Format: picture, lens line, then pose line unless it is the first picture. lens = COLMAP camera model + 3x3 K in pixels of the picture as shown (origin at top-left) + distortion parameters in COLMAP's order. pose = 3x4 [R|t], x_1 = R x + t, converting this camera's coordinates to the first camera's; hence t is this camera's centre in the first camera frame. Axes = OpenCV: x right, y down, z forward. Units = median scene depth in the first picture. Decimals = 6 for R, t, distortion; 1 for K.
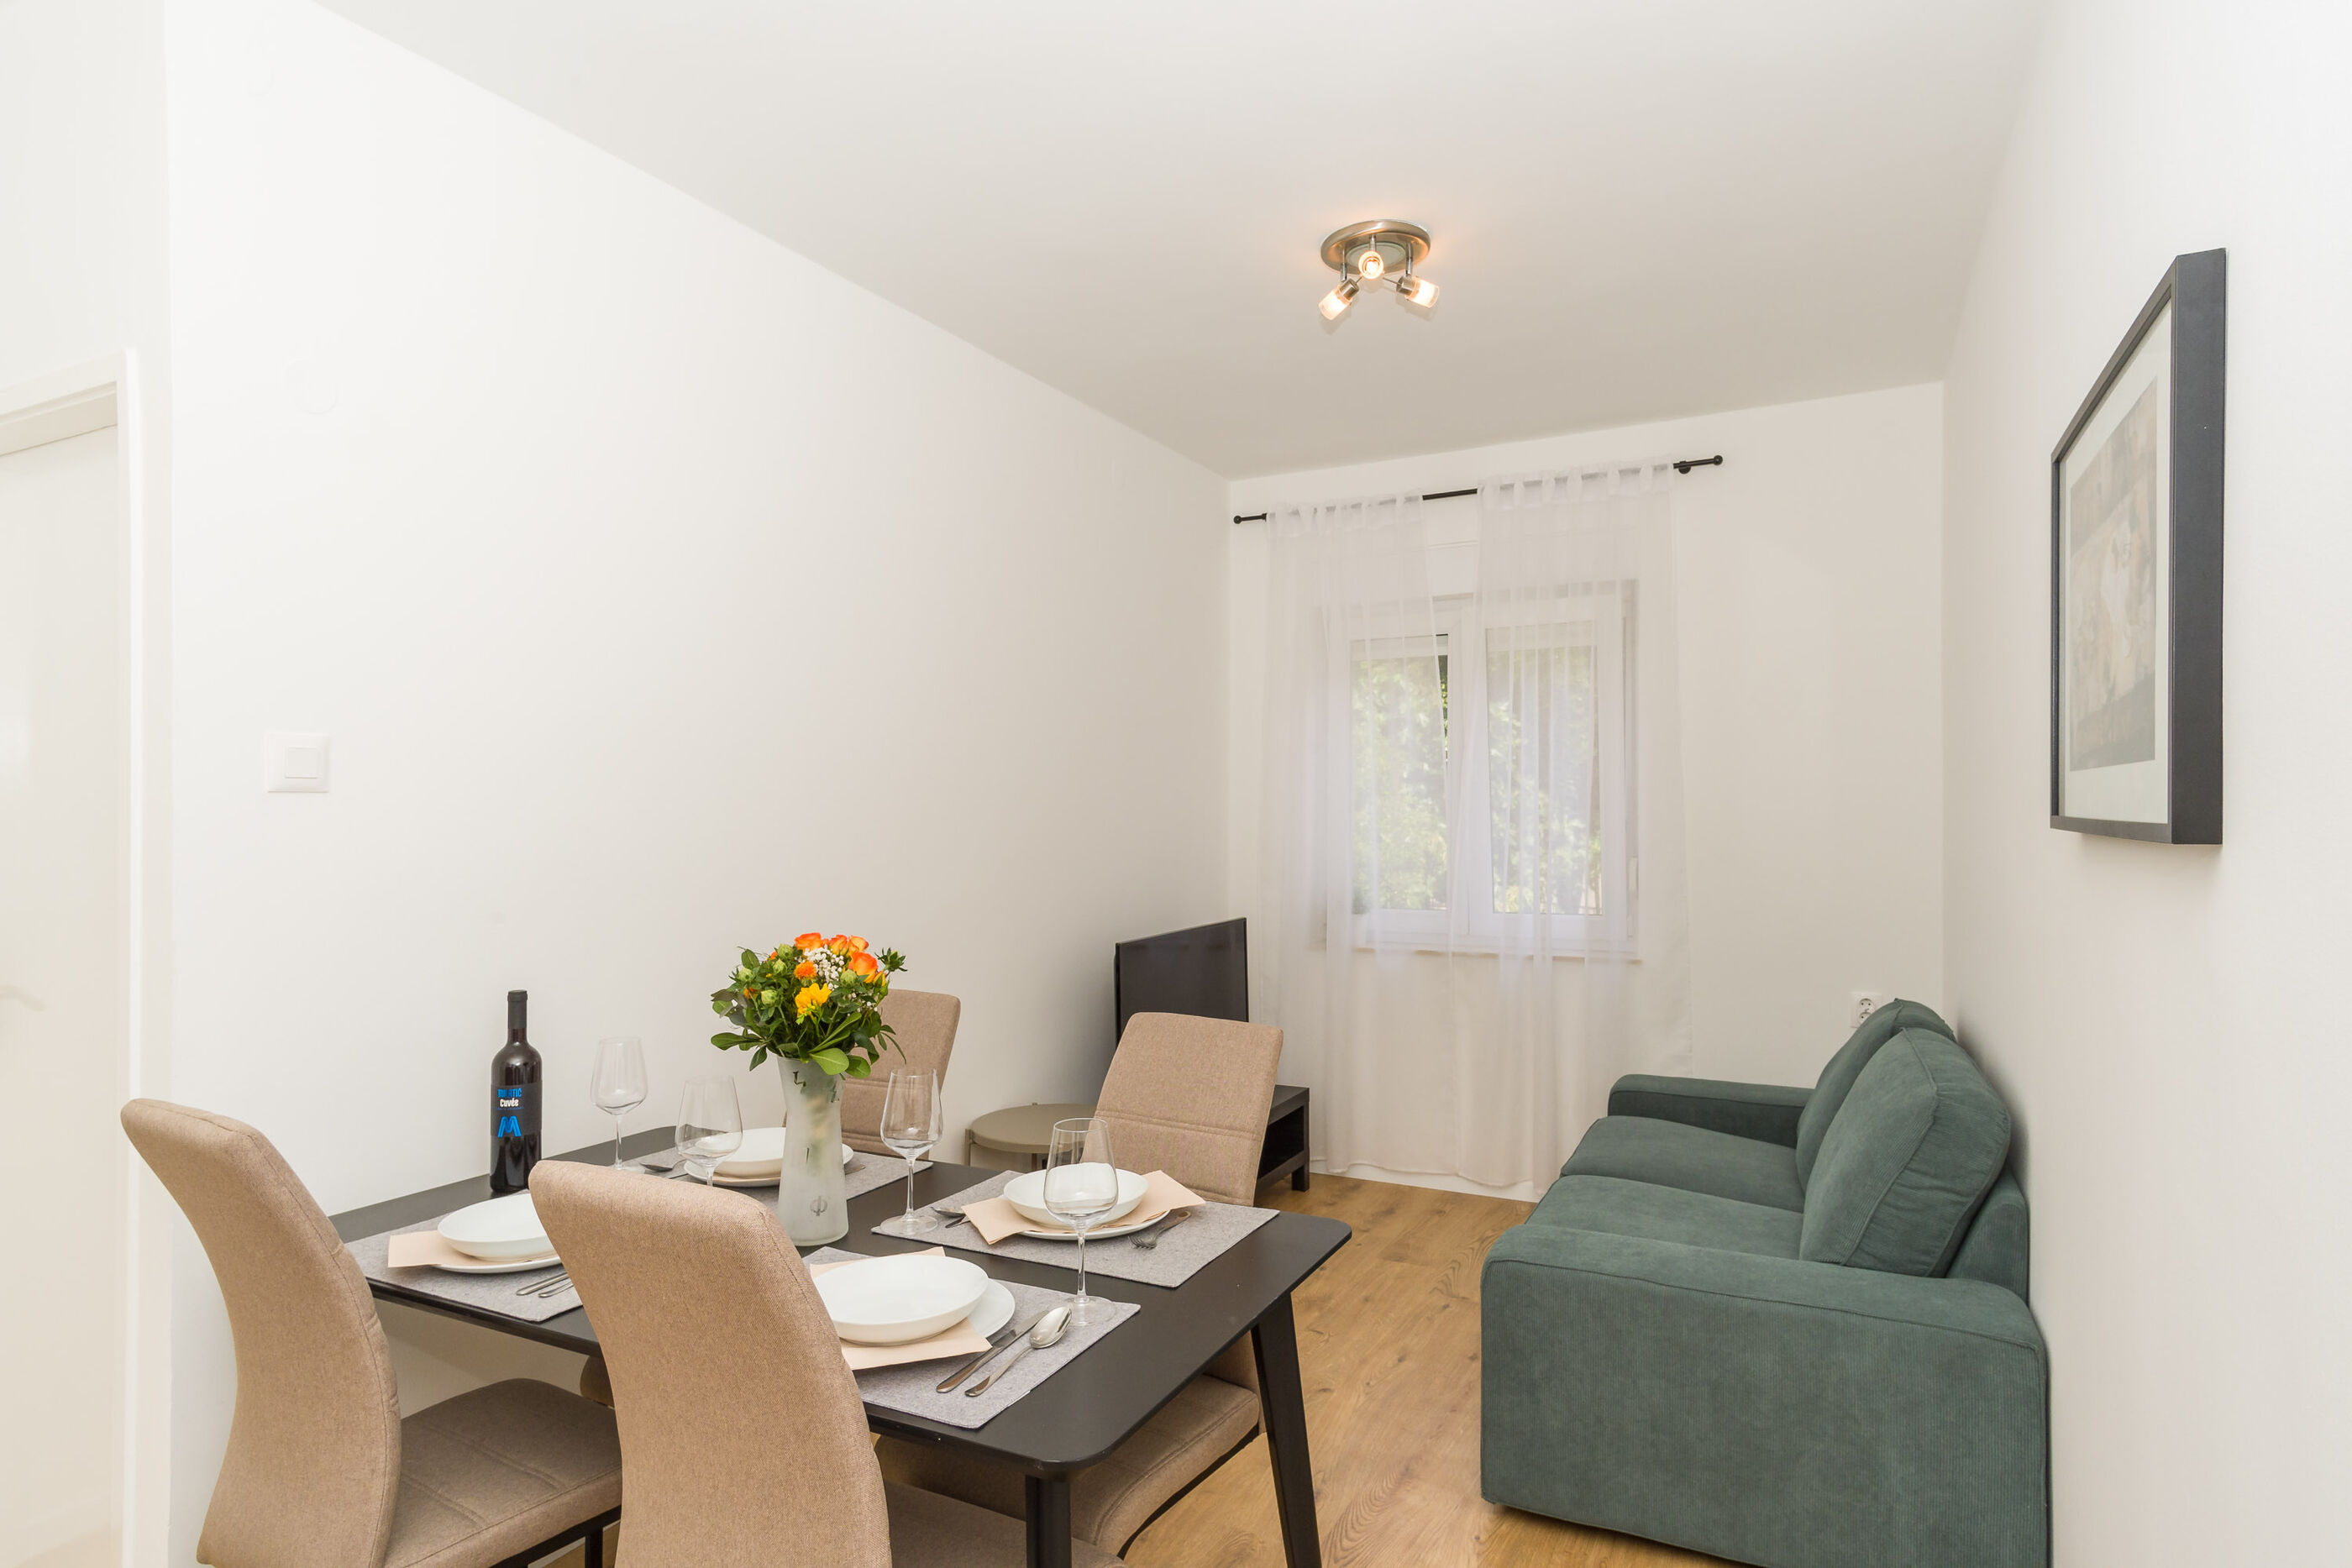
lens RADIAL K [[1274.4, 0, 1185.9], [0, 1274.4, 802.4], [0, 0, 1]] dist [0.002422, -0.000247]
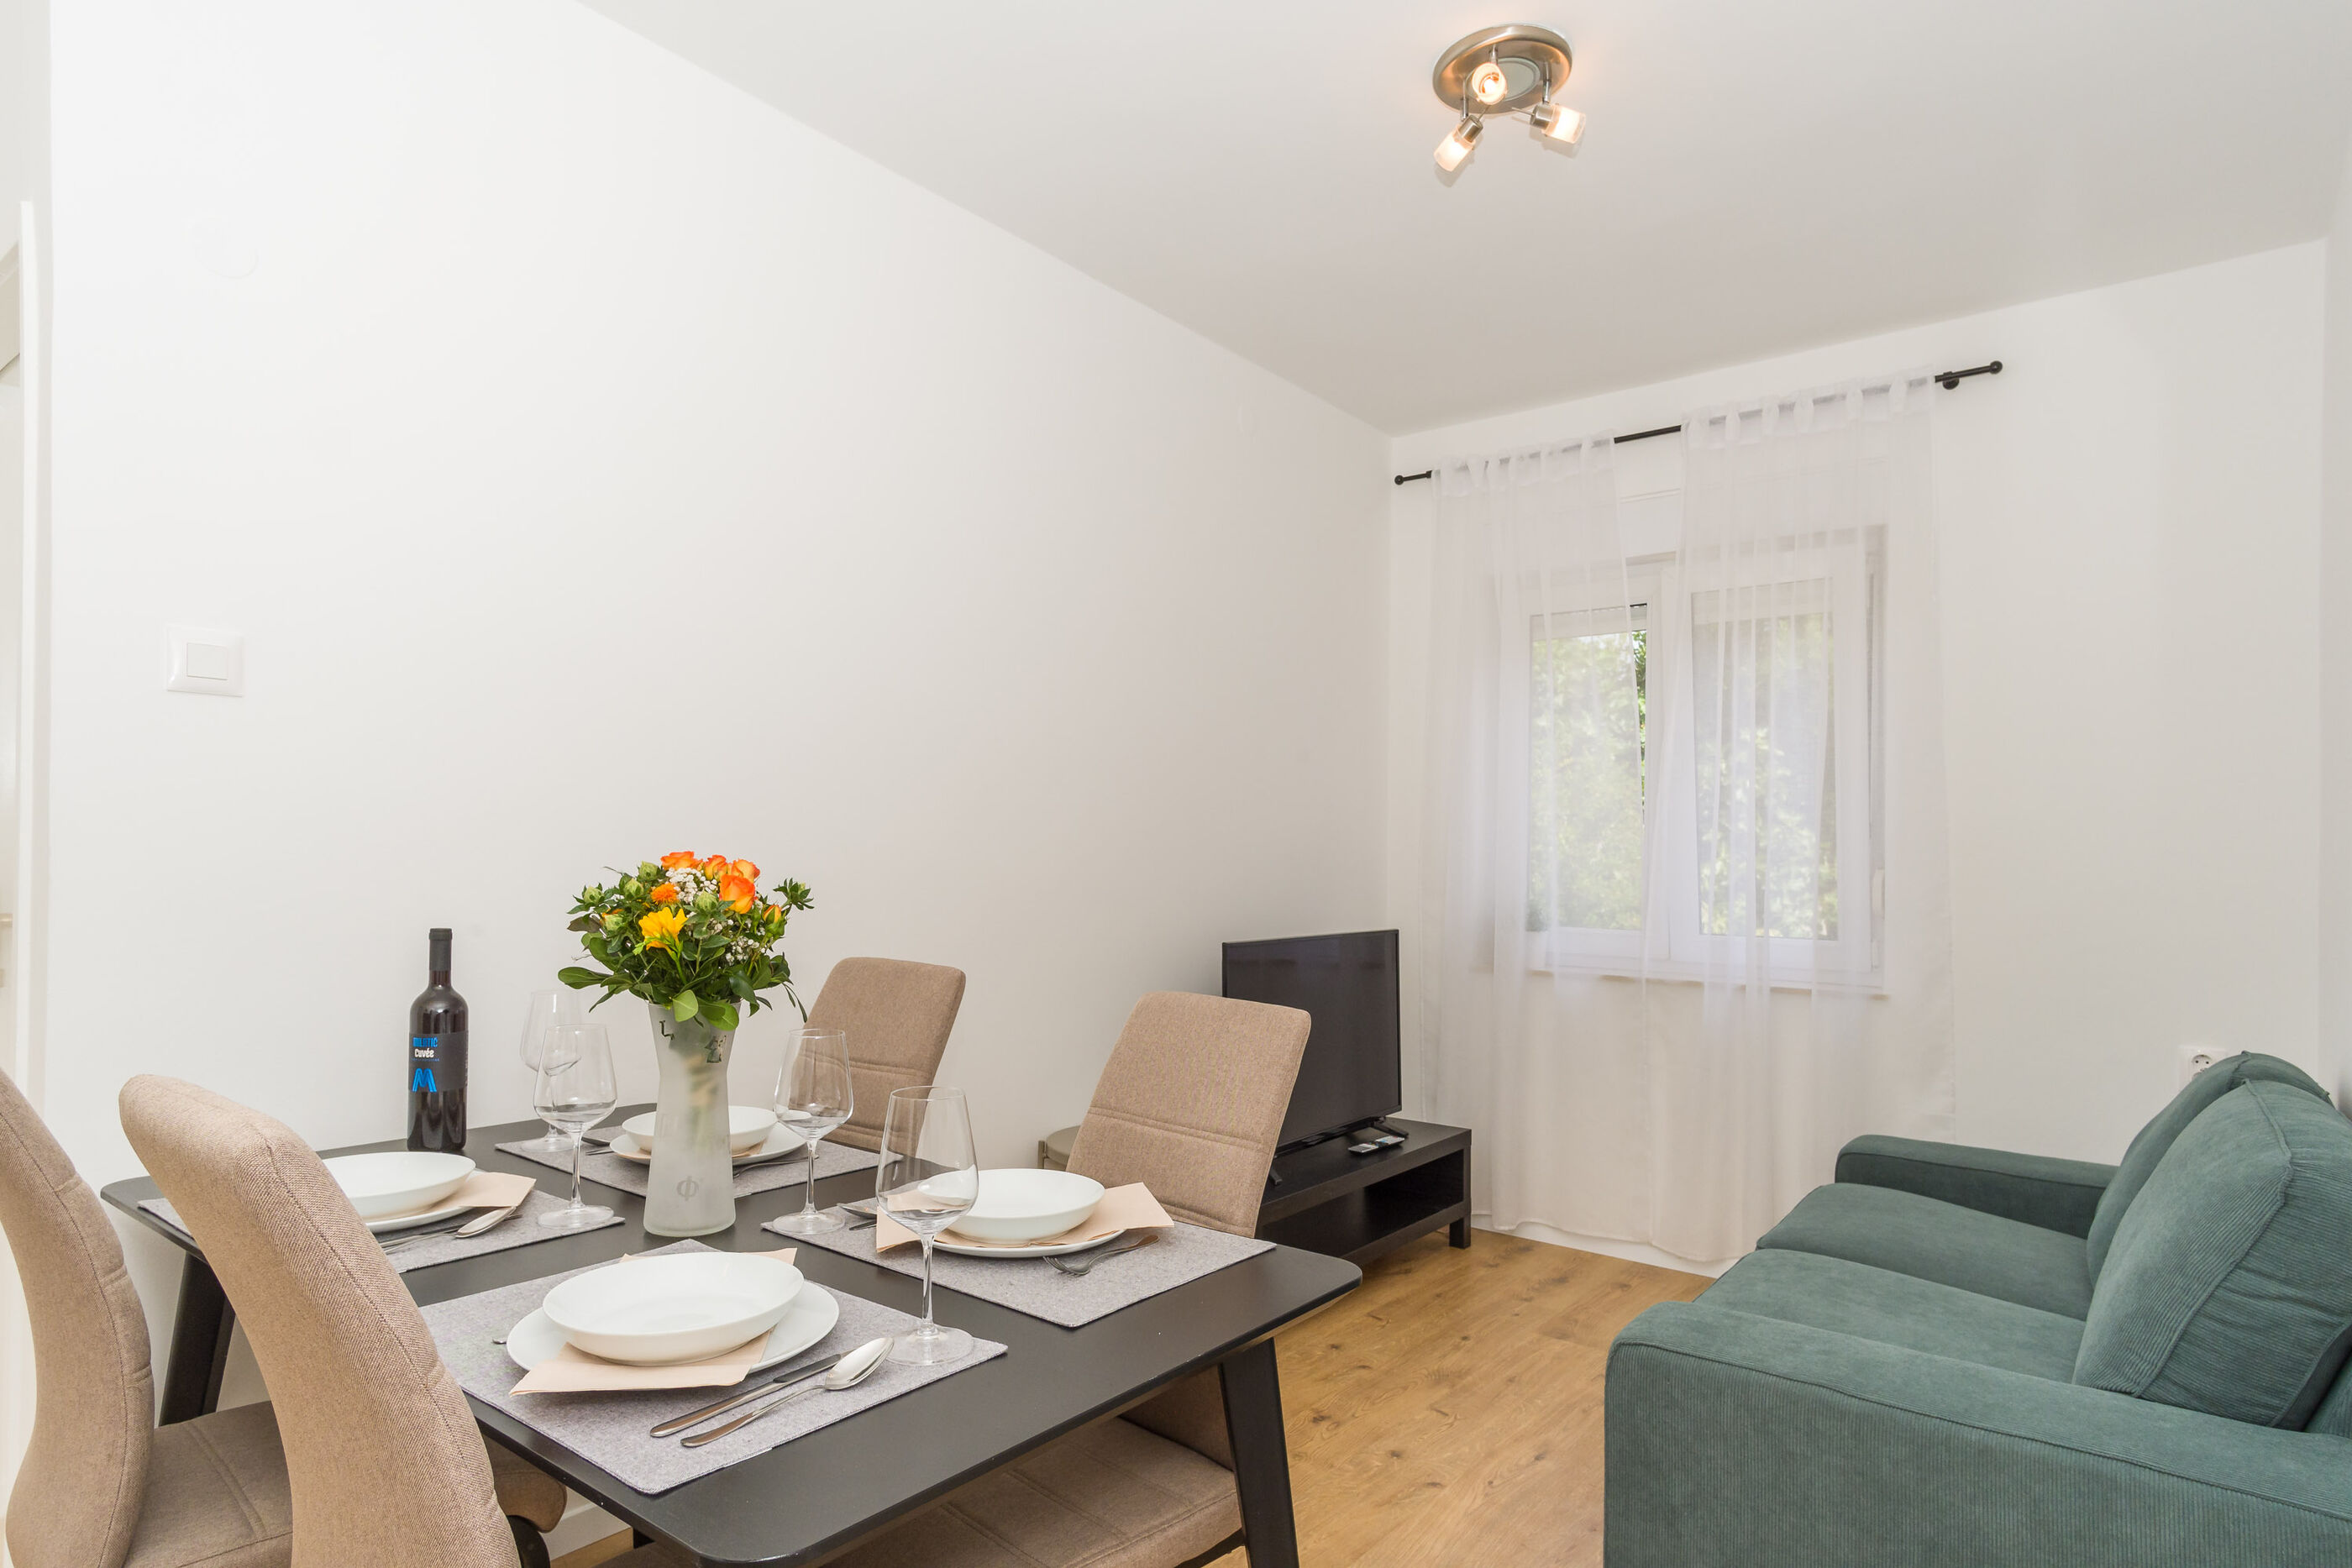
lens RADIAL K [[1286.3, 0, 1168.0], [0, 1286.3, 831.0], [0, 0, 1]] dist [0.003728, 0.001091]
pose [[0.979668, 0.016820, -0.199920, 0.107995], [-0.019655, 0.999732, -0.012208, 0.058014], [0.199661, 0.015889, 0.979736, 0.158386]]
